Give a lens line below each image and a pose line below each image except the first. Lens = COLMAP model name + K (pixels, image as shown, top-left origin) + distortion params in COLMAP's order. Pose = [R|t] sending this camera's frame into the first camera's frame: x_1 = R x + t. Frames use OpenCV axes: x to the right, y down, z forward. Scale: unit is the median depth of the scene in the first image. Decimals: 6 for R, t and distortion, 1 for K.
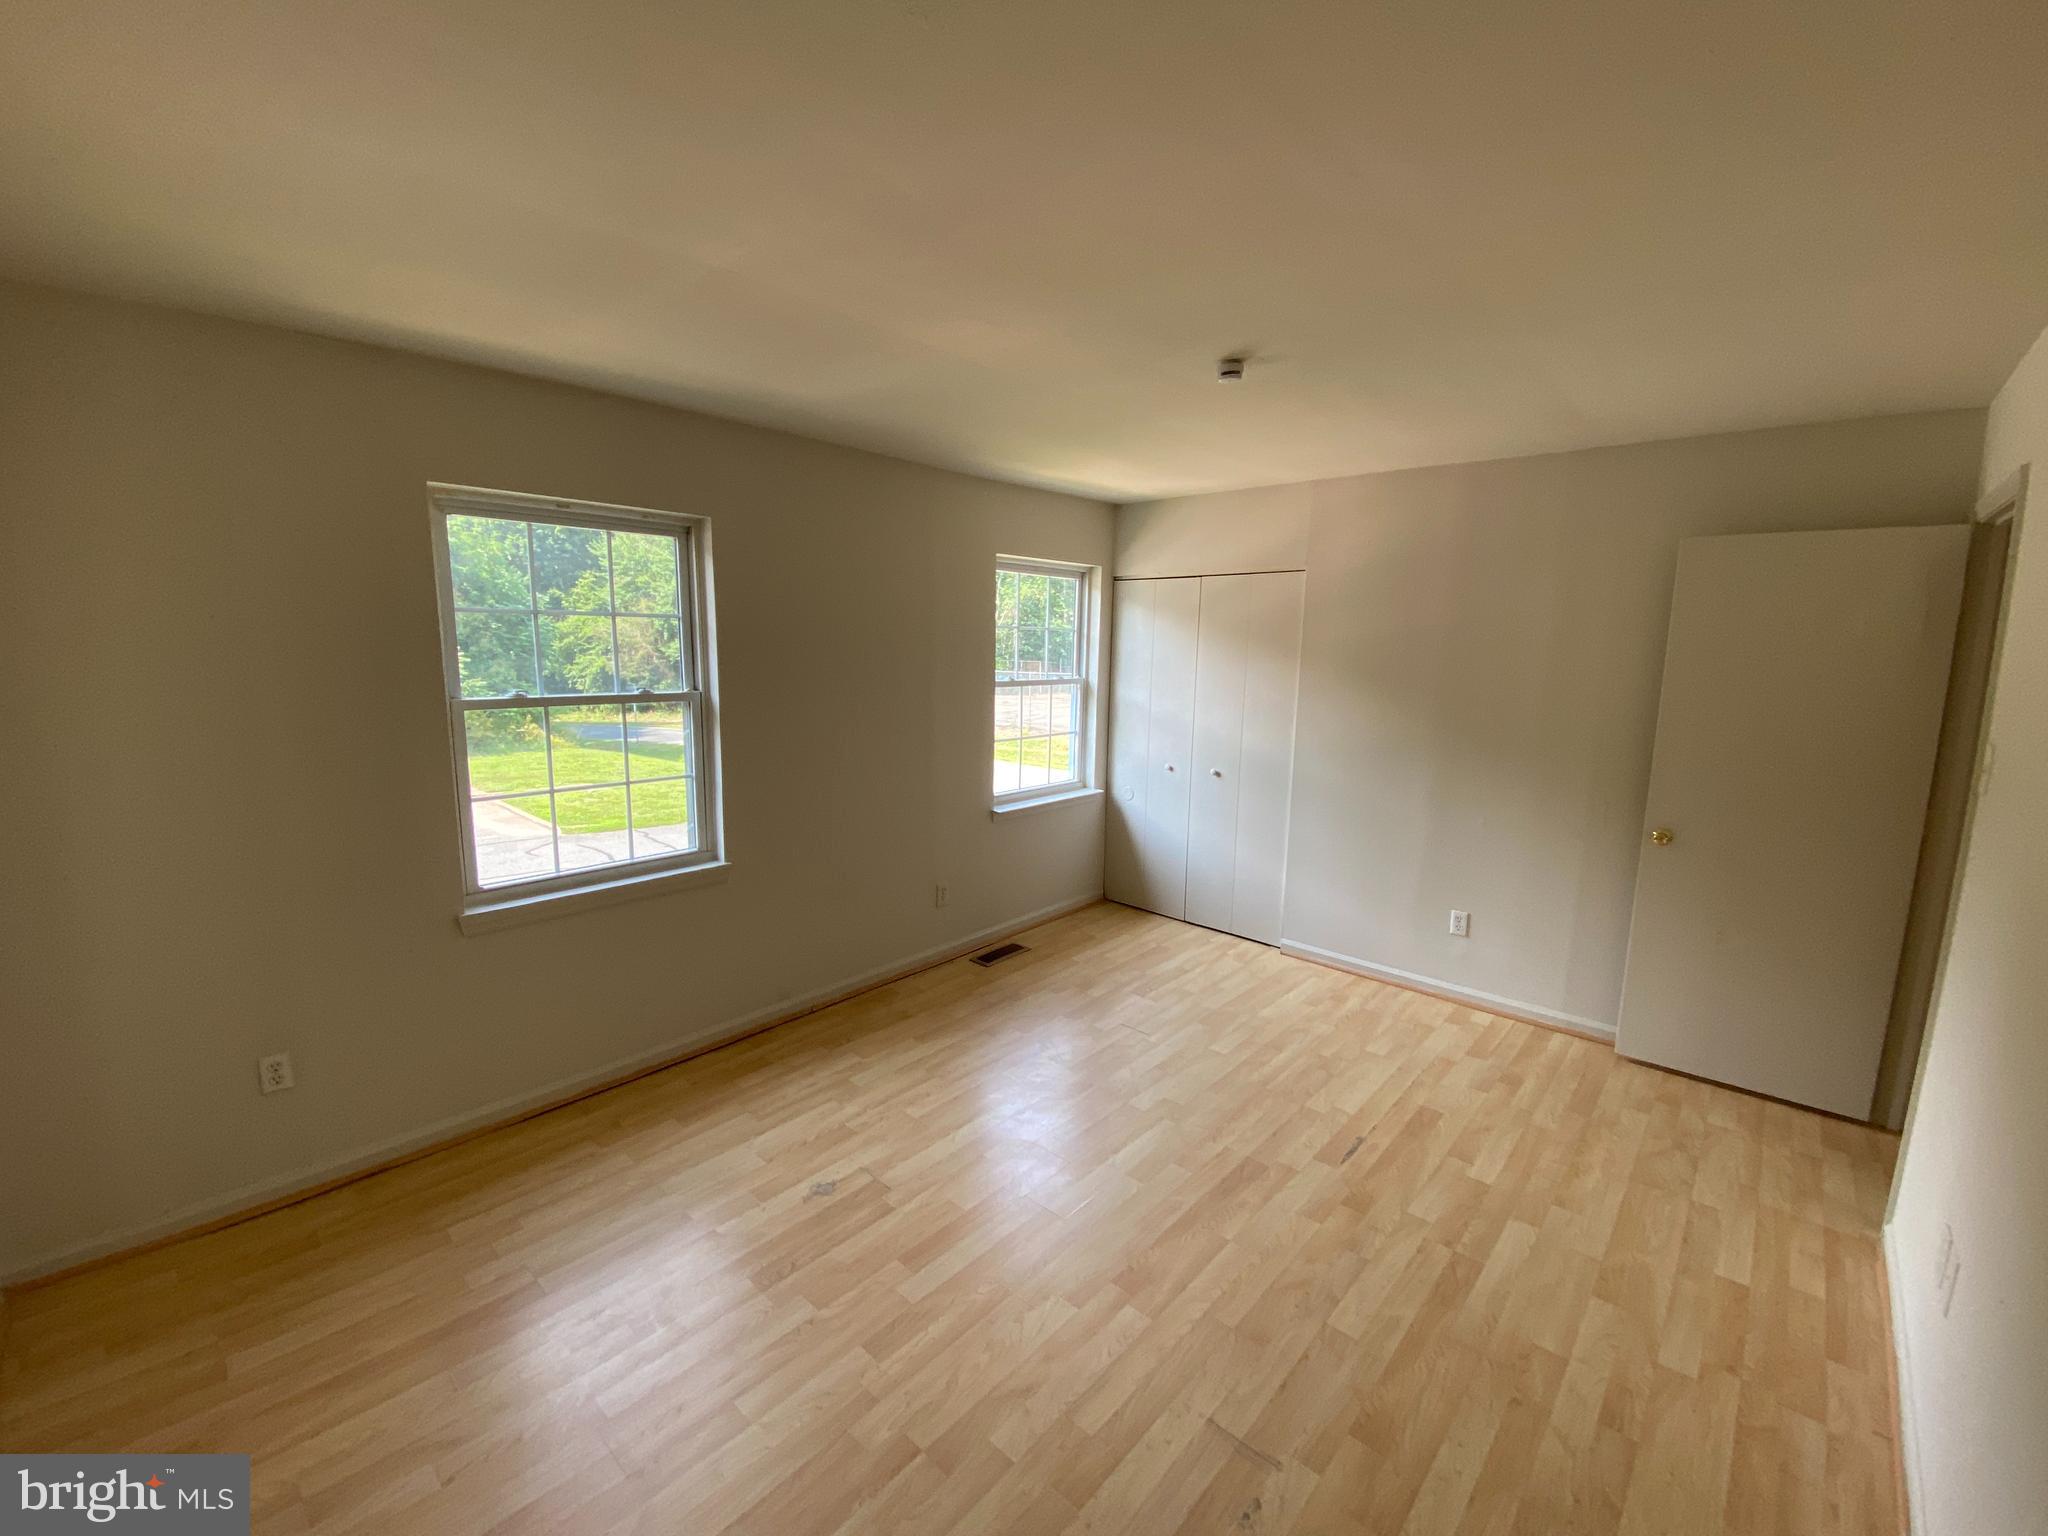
lens RADIAL K [[839.4, 0, 1026.9], [0, 839.4, 768.3], [0, 0, 1]] dist [0.023373, -0.021909]
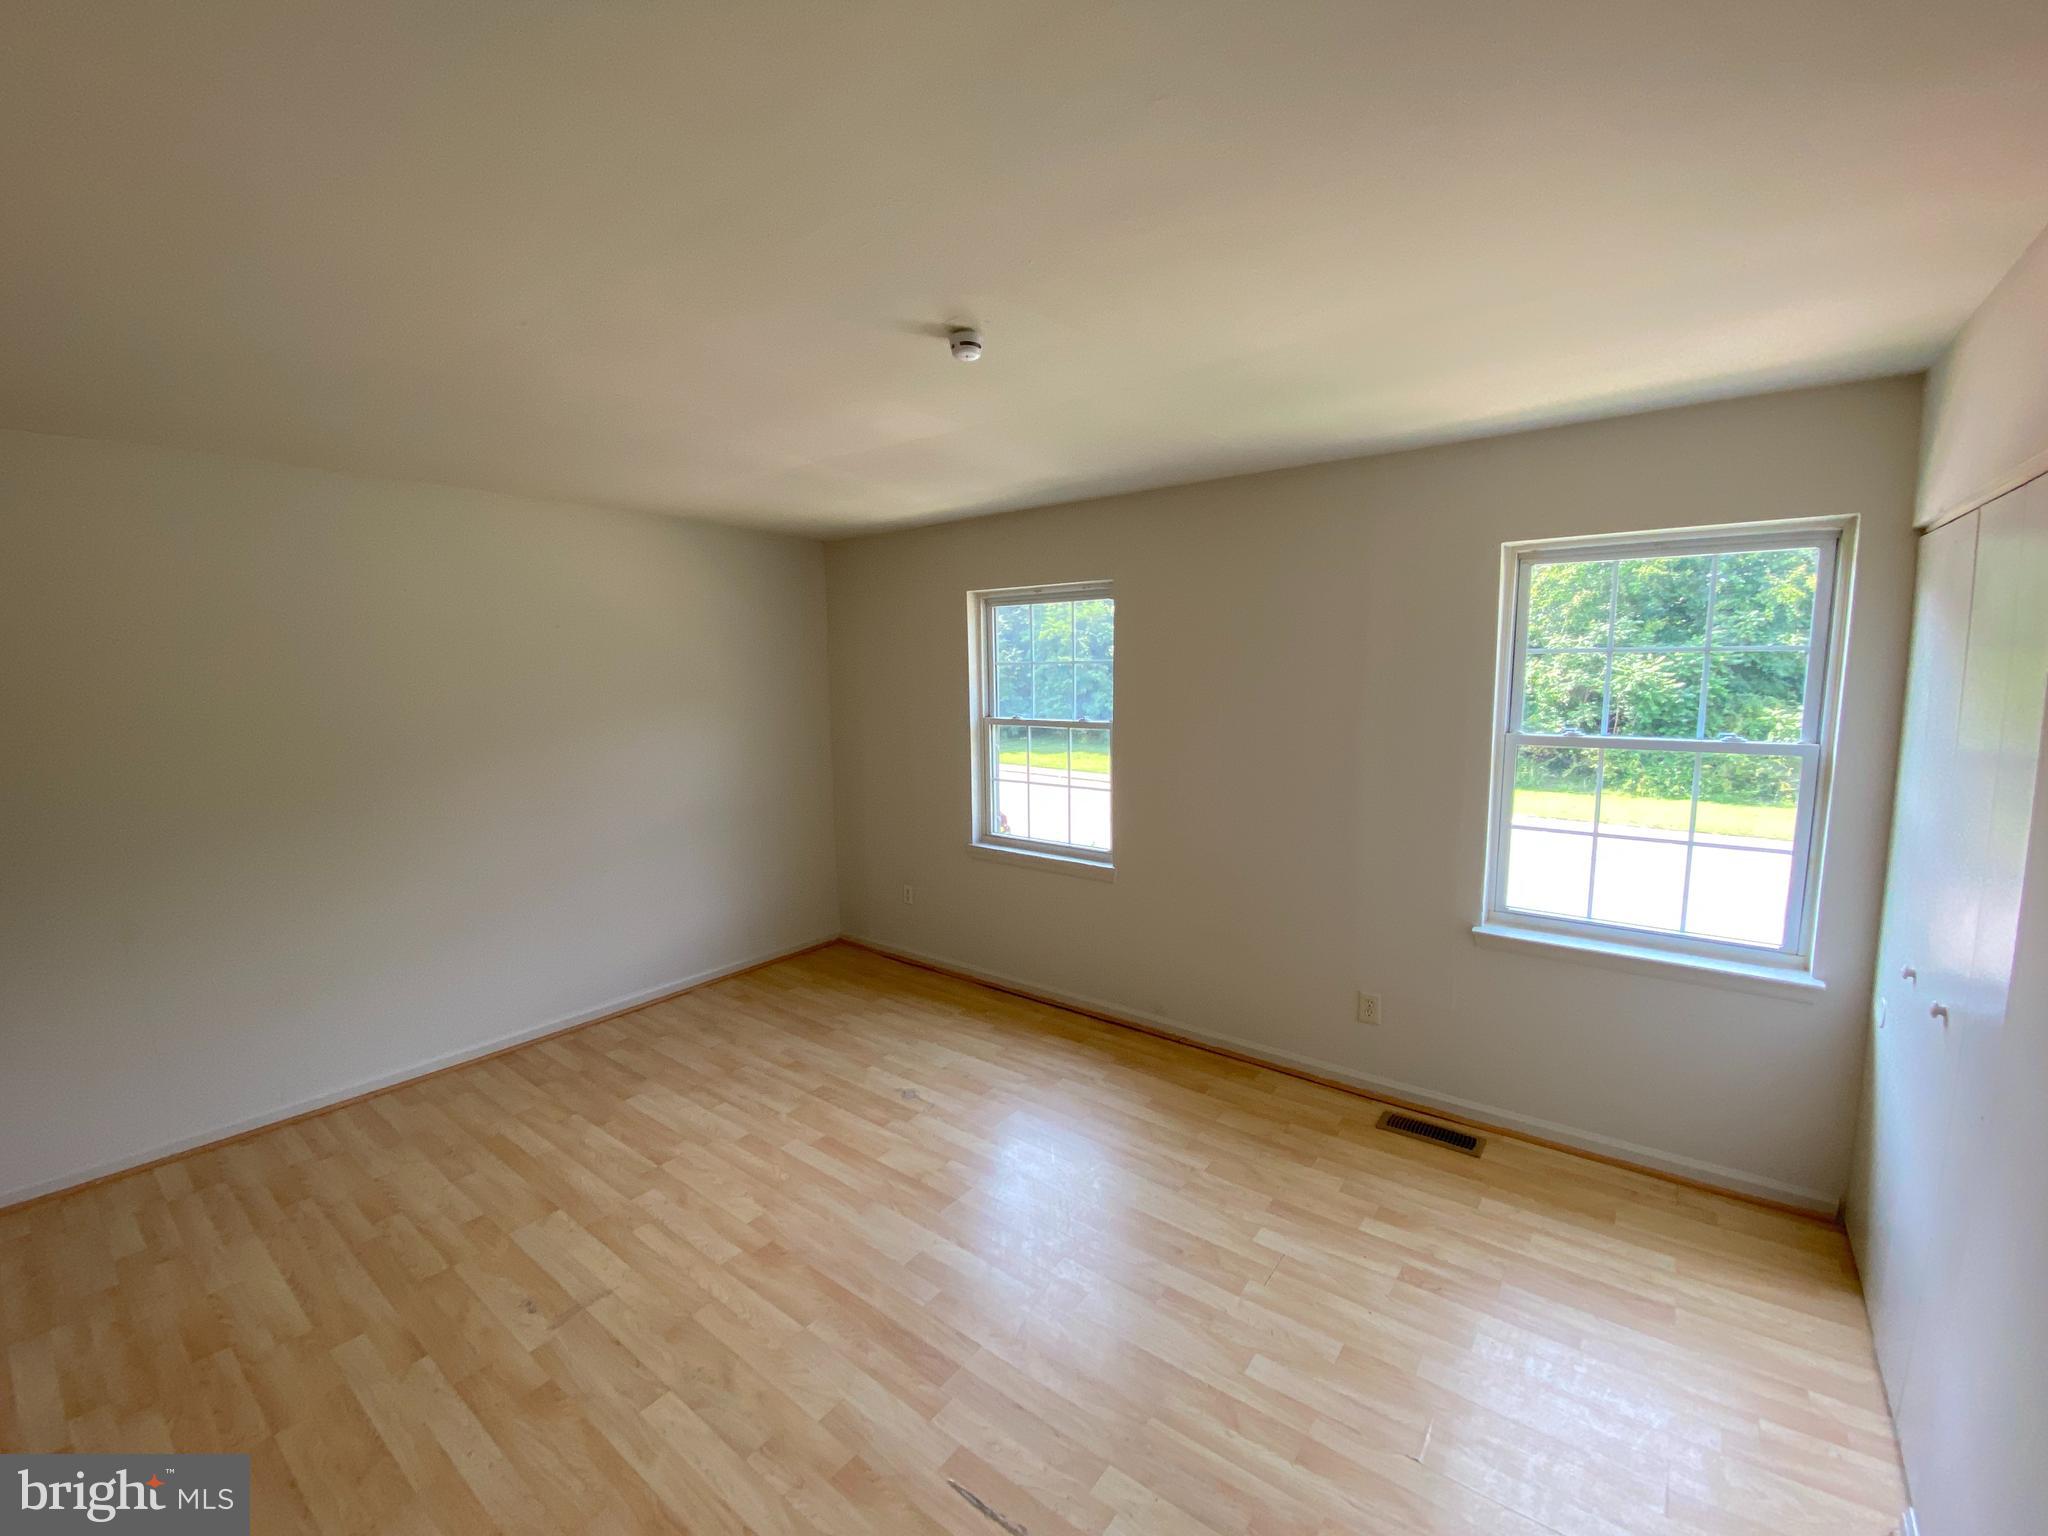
lens RADIAL K [[839.4, 0, 1026.9], [0, 839.4, 768.3], [0, 0, 1]] dist [0.023373, -0.021909]
pose [[0.086861, 0.104096, -0.990767, 0.923287], [-0.145643, 0.985167, 0.090739, -0.134325], [0.985517, 0.136416, 0.100734, 0.881037]]
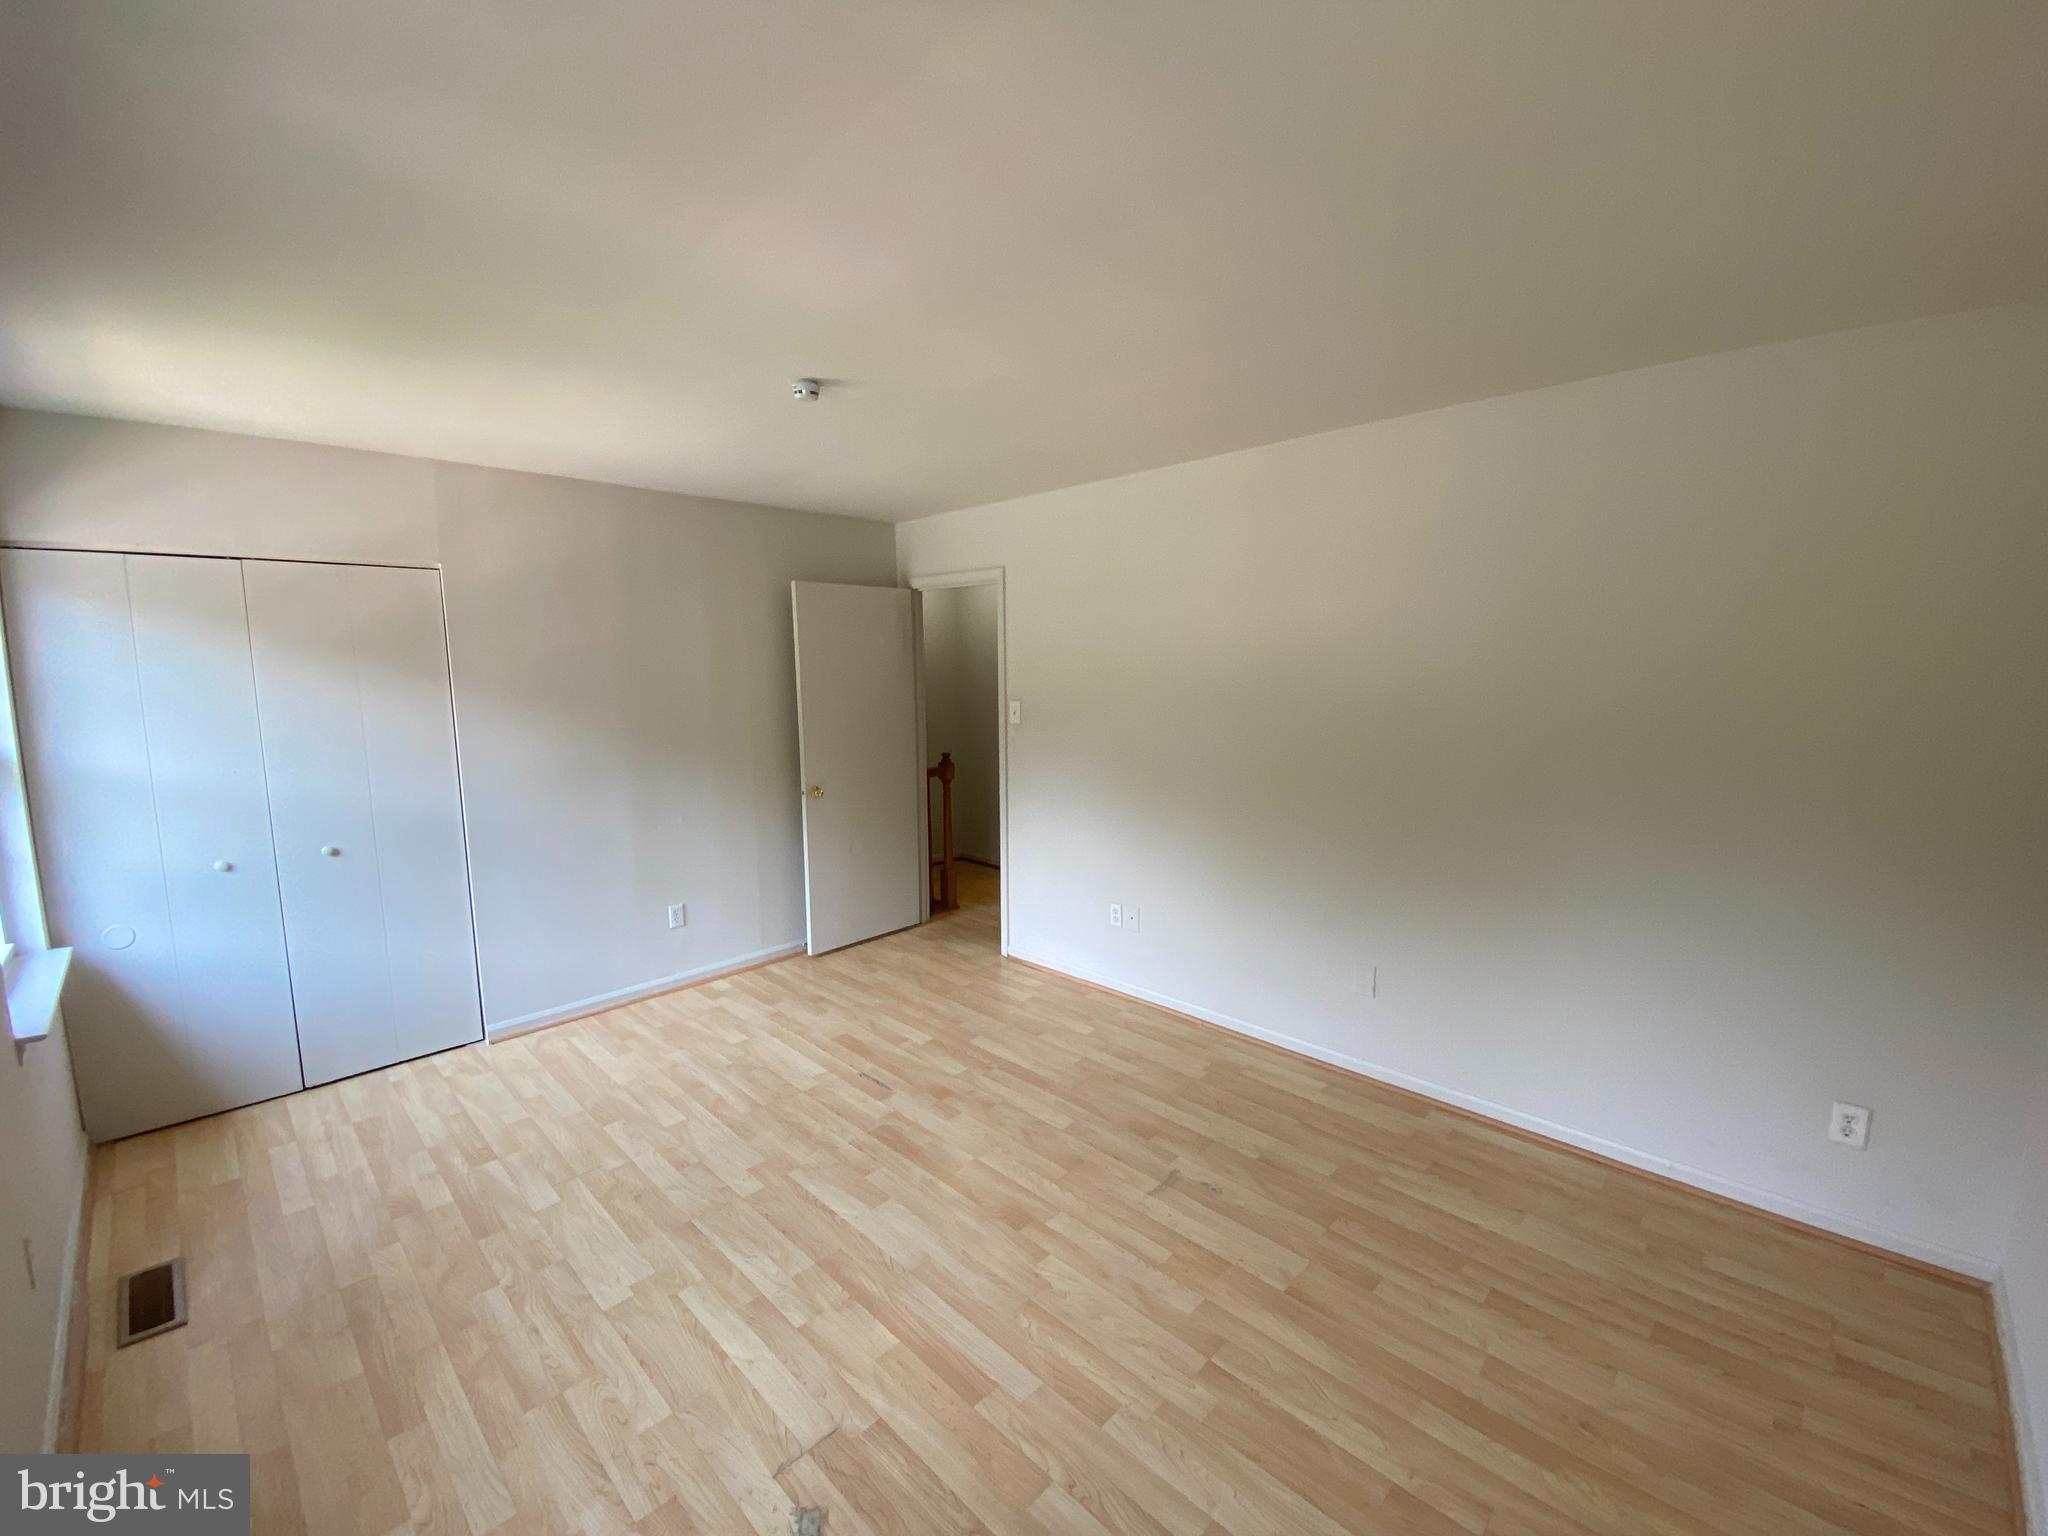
lens RADIAL K [[839.4, 0, 1026.9], [0, 839.4, 768.3], [0, 0, 1]] dist [0.023373, -0.021909]
pose [[0.035088, -0.148058, 0.988356, -0.699133], [0.165094, 0.976236, 0.140381, -0.106246], [-0.985653, 0.158246, 0.058698, 0.641552]]
